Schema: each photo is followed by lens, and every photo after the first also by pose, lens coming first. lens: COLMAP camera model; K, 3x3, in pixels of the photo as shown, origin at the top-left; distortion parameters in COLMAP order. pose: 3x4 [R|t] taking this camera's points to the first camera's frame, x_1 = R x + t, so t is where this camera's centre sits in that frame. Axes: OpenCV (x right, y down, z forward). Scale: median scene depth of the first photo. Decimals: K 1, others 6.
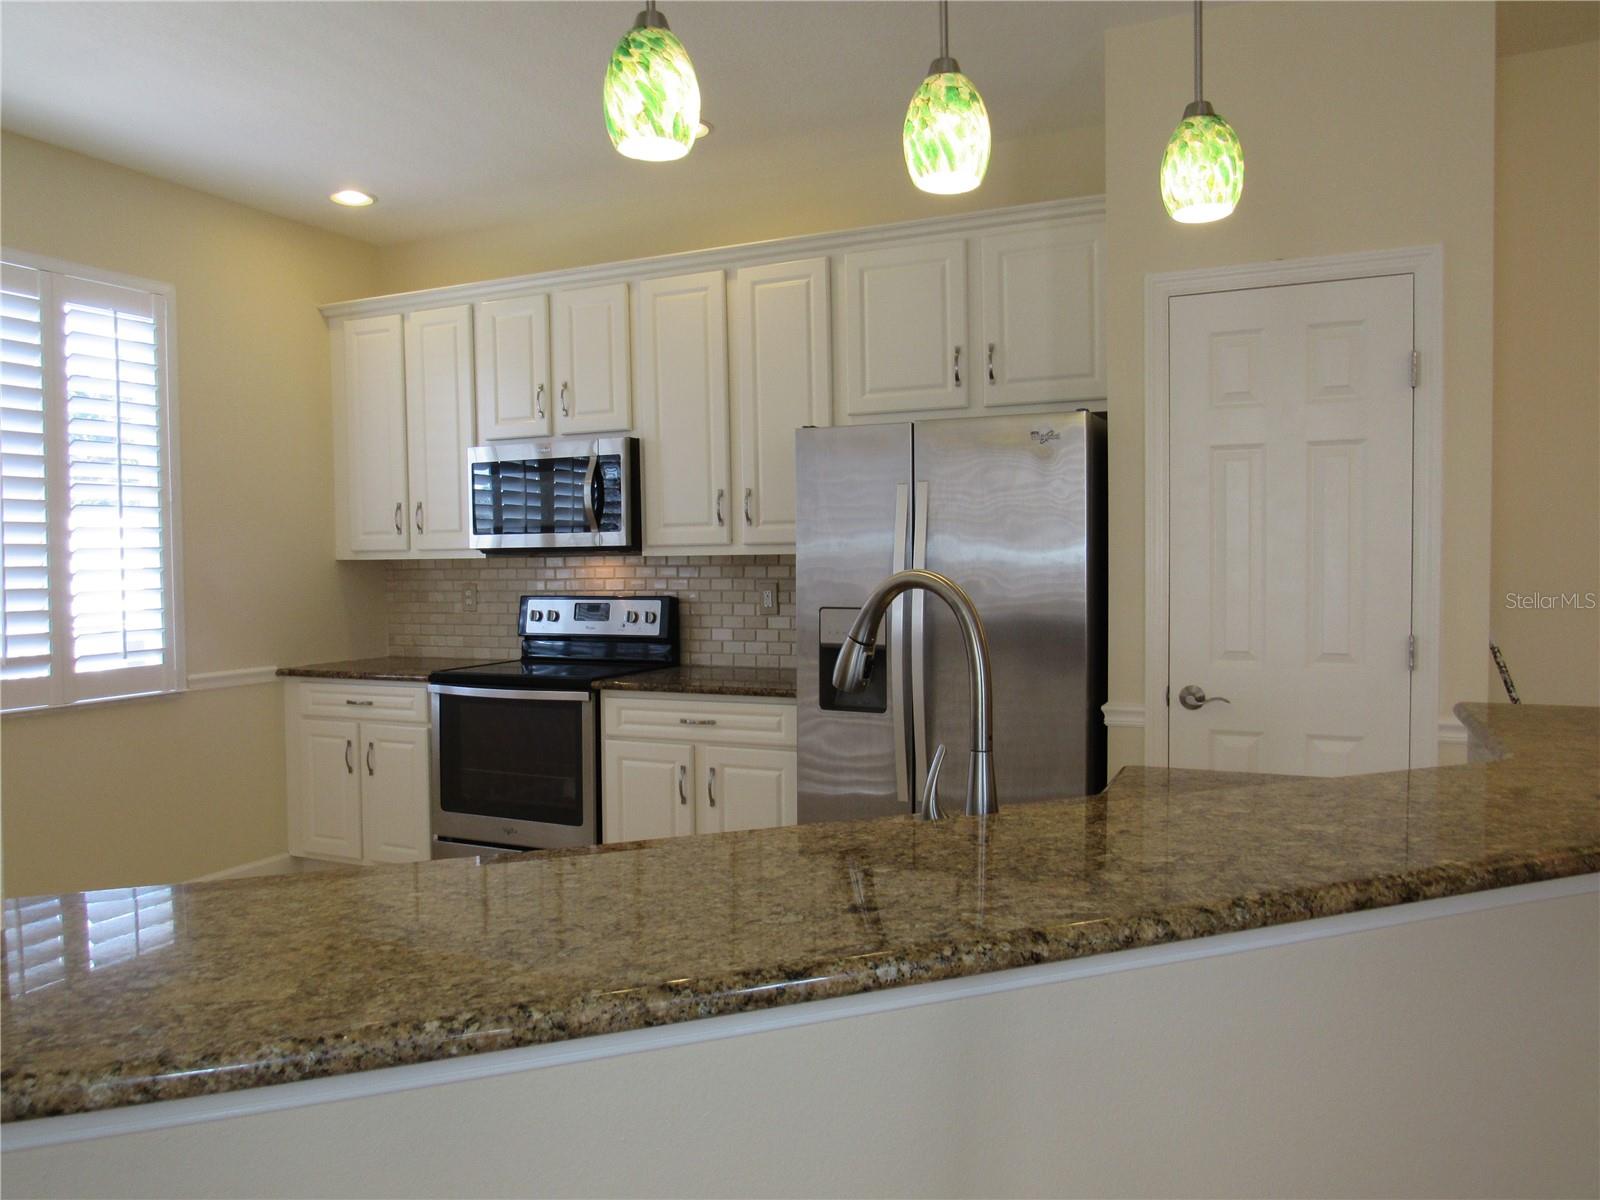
lens RADIAL K [[1162.9, 0, 797.0], [0, 1162.9, 595.6], [0, 0, 1]] dist [0.003222, -0.017522]
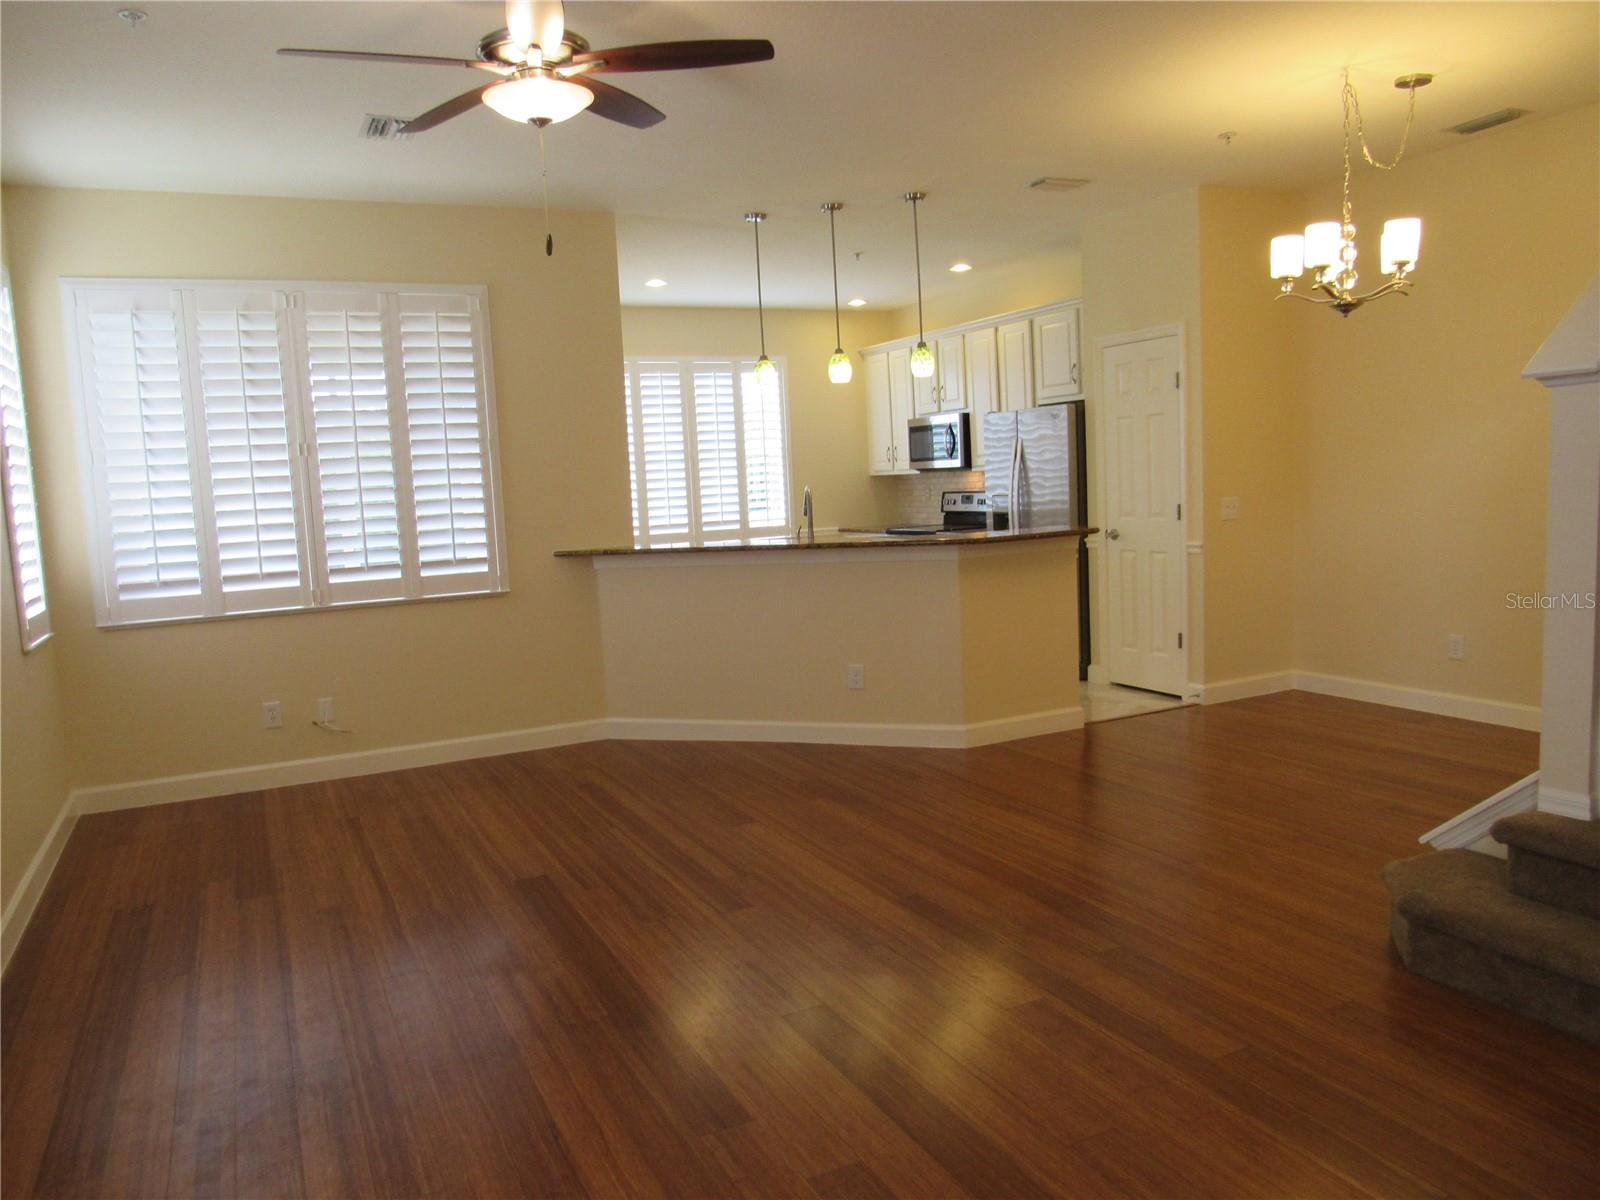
lens RADIAL K [[1162.9, 0, 792.3], [0, 1162.9, 595.4], [0, 0, 1]] dist [0.003222, -0.017522]
pose [[0.779018, 0.038768, -0.625802, 0.893153], [0.017578, 0.996344, 0.083605, 0.006454], [0.626755, -0.076131, 0.775488, -0.769845]]
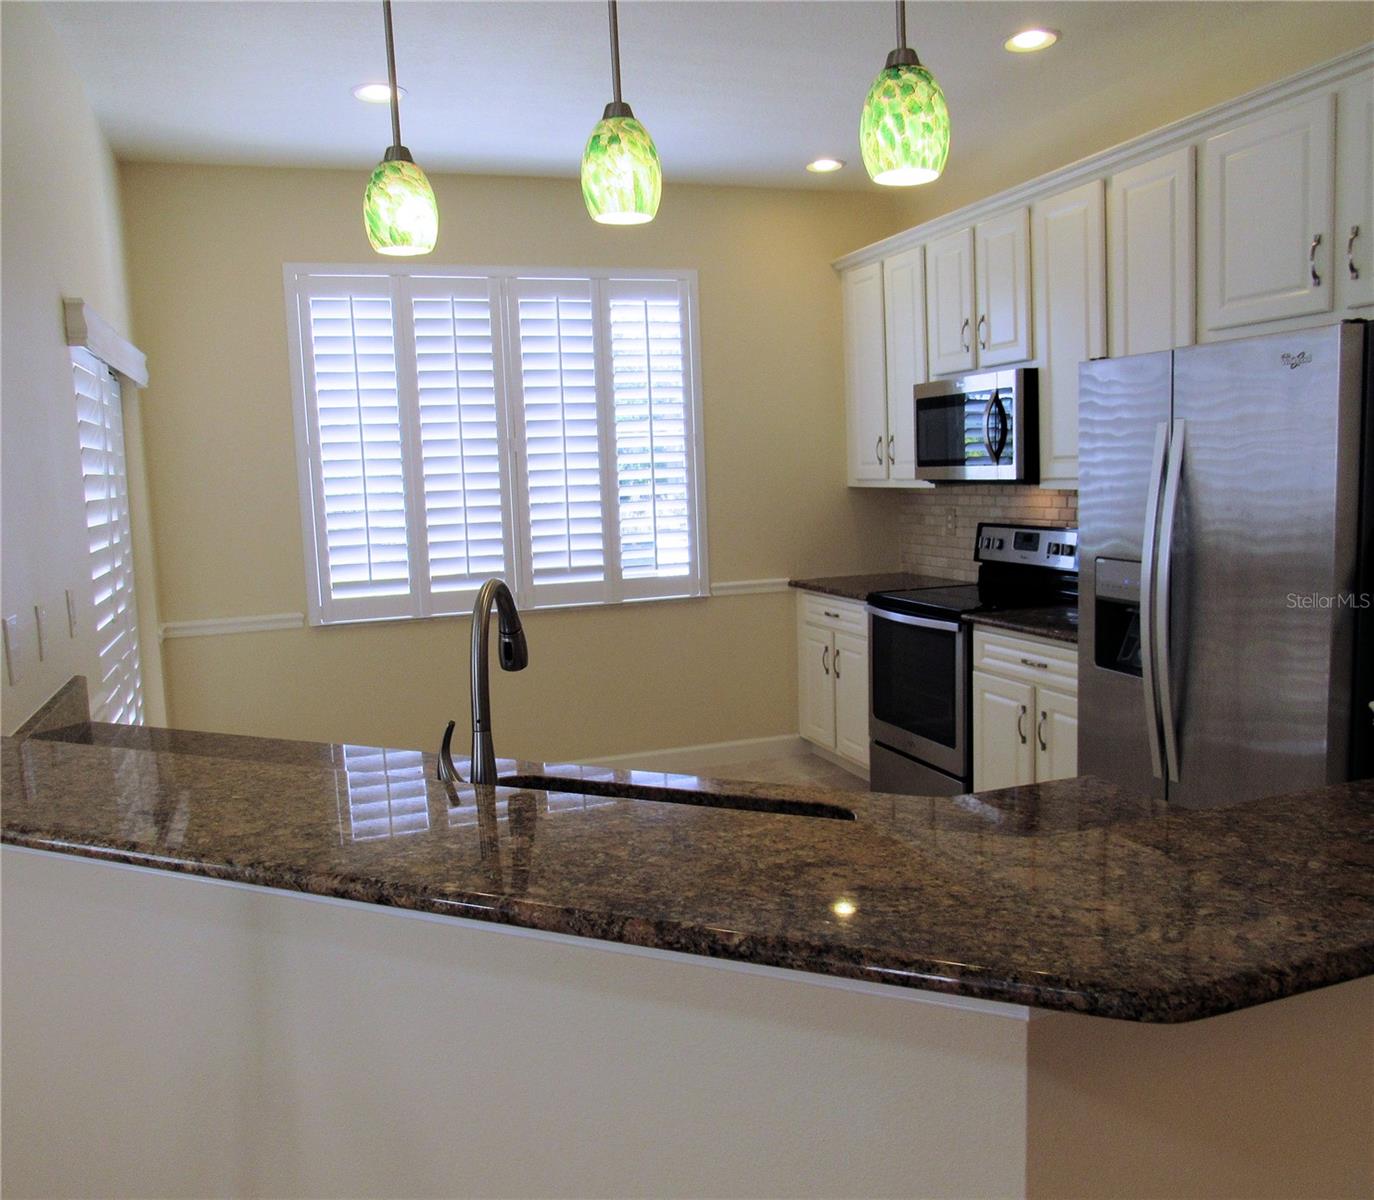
lens RADIAL K [[1178.9, 0, 695.5], [0, 1178.9, 598.8], [0, 0, 1]] dist [-0.006061, 0.030743]
pose [[0.705096, 0.066091, -0.706025, 0.371143], [0.003156, 0.995345, 0.096326, -0.038407], [0.709105, -0.070147, 0.701605, 0.091266]]
